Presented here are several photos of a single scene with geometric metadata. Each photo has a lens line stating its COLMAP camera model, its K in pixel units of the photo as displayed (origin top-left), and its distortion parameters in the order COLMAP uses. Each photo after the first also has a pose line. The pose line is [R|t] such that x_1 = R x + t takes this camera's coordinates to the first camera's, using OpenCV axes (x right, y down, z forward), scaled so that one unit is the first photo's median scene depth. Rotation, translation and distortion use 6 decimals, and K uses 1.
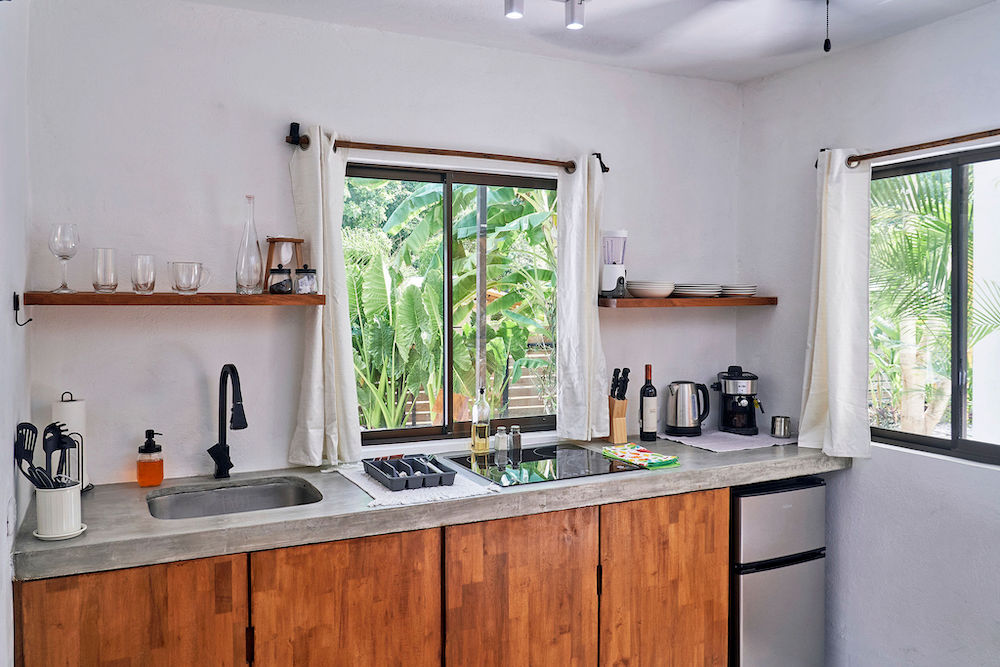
lens RADIAL K [[788.1, 0, 503.8], [0, 788.1, 319.6], [0, 0, 1]] dist [0.006810, -0.007773]
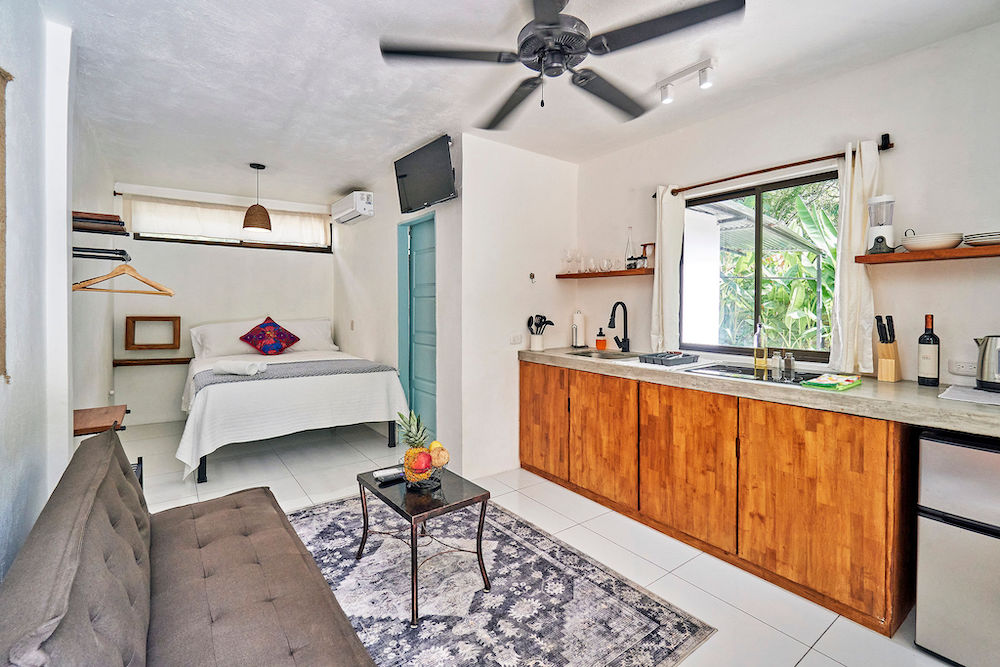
lens RADIAL K [[435.8, 0, 497.9], [0, 435.8, 309.5], [0, 0, 1]] dist [0.001609, 0.000107]
pose [[0.193009, 0.012473, -0.981118, 0.814293], [-0.029910, 0.999529, 0.006823, 0.079603], [0.980741, 0.028028, 0.193291, 0.393575]]
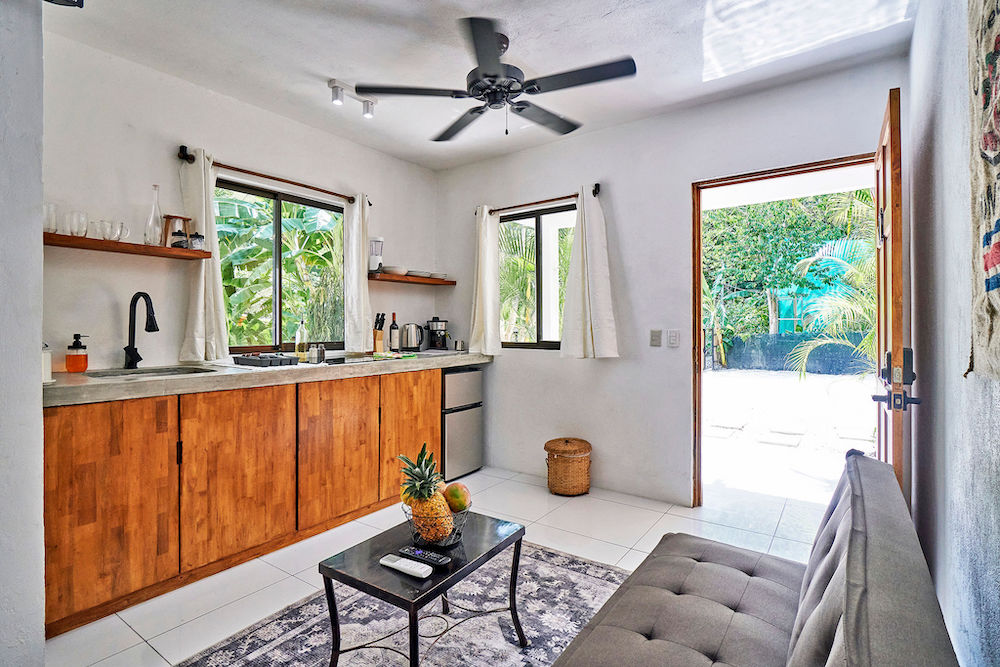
lens RADIAL K [[490.2, 0, 499.8], [0, 490.2, 323.1], [0, 0, 1]] dist [-0.005767, 0.000504]
pose [[0.881690, 0.003554, 0.471816, -0.172906], [0.011331, 0.999524, -0.028702, 0.146846], [-0.471693, 0.030652, 0.881230, -0.157268]]
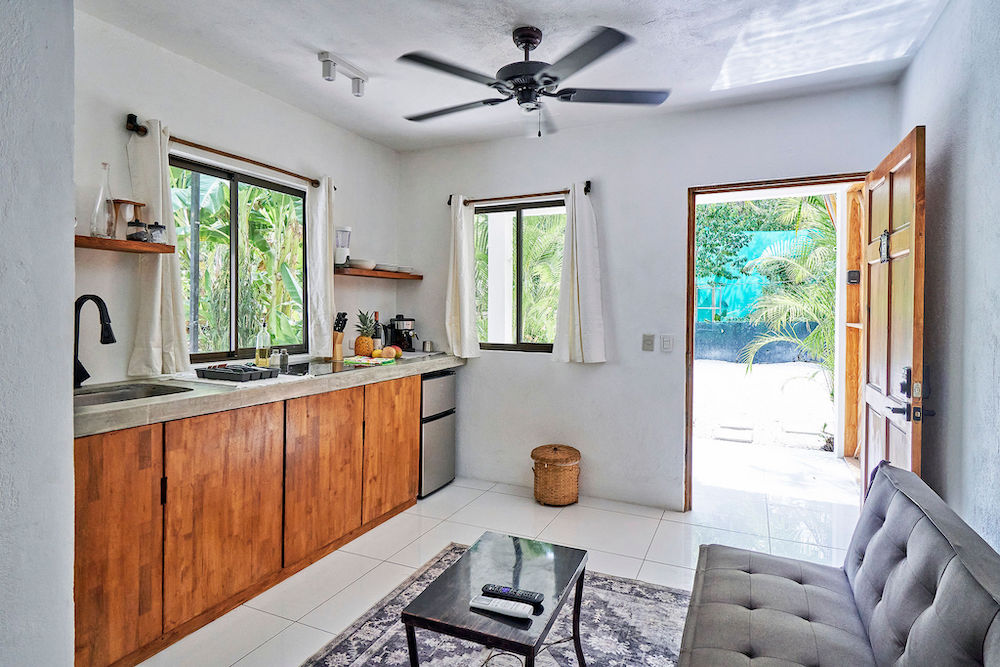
lens RADIAL K [[535.1, 0, 499.3], [0, 535.1, 312.9], [0, 0, 1]] dist [0.006390, -0.000905]
pose [[0.780577, 0.003594, 0.625050, -0.358761], [0.007252, 0.999864, -0.014806, 0.099518], [-0.625018, 0.016090, 0.780444, -0.067419]]
